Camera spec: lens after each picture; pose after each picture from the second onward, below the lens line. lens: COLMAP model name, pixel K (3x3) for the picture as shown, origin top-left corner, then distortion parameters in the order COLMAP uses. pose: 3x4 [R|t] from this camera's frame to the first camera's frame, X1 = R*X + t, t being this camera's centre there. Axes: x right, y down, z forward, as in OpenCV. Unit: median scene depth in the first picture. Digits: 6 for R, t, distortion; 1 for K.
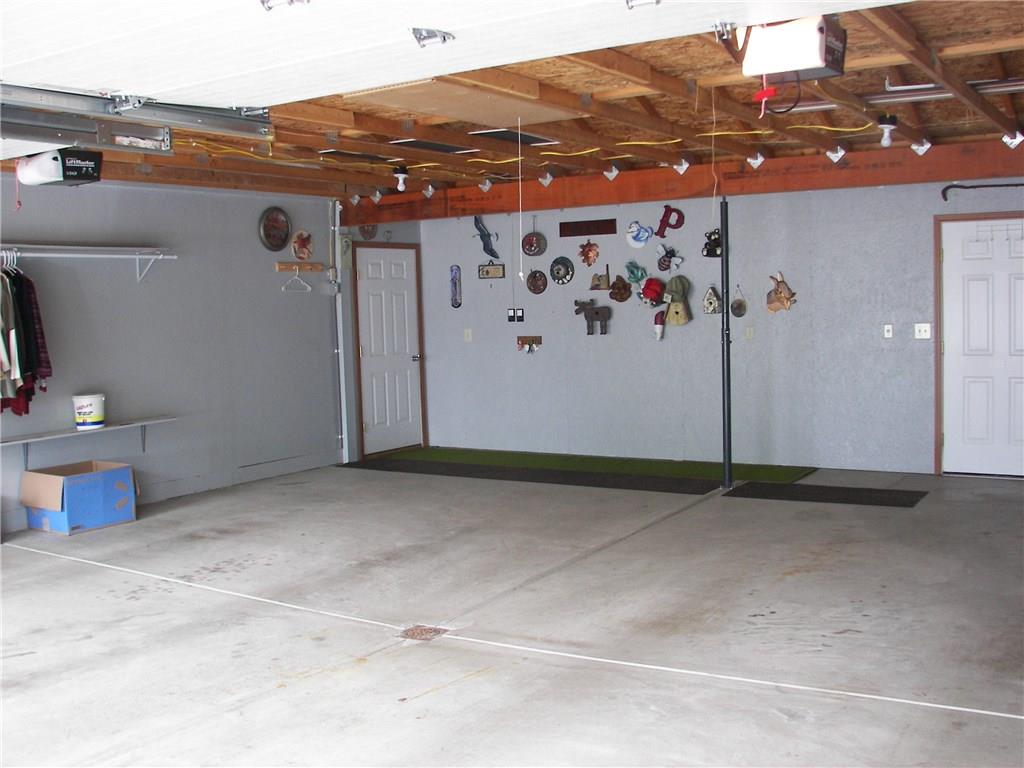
lens RADIAL K [[1088.5, 0, 528.3], [0, 1088.5, 385.4], [0, 0, 1]] dist [-0.206962, 0.273325]
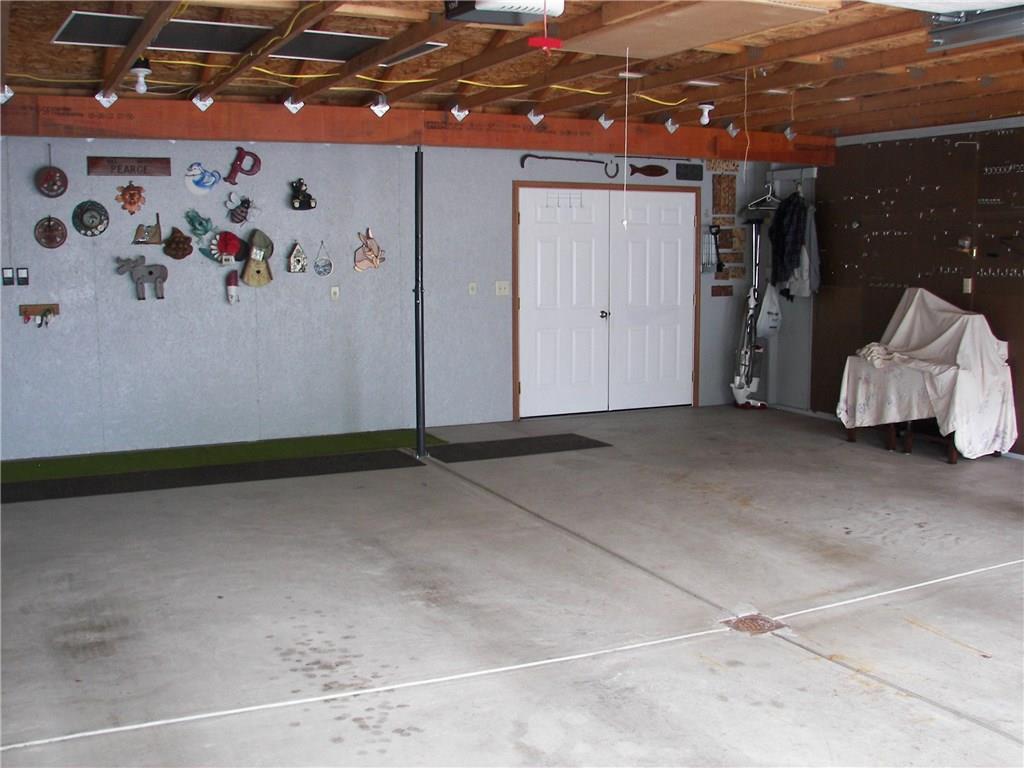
lens RADIAL K [[1088.5, 0, 528.3], [0, 1088.5, 385.4], [0, 0, 1]] dist [-0.206962, 0.273325]
pose [[0.522232, -0.080419, 0.849003, -0.638137], [0.054678, 0.996653, 0.060772, -0.021578], [-0.851049, 0.014685, 0.524881, 0.471844]]
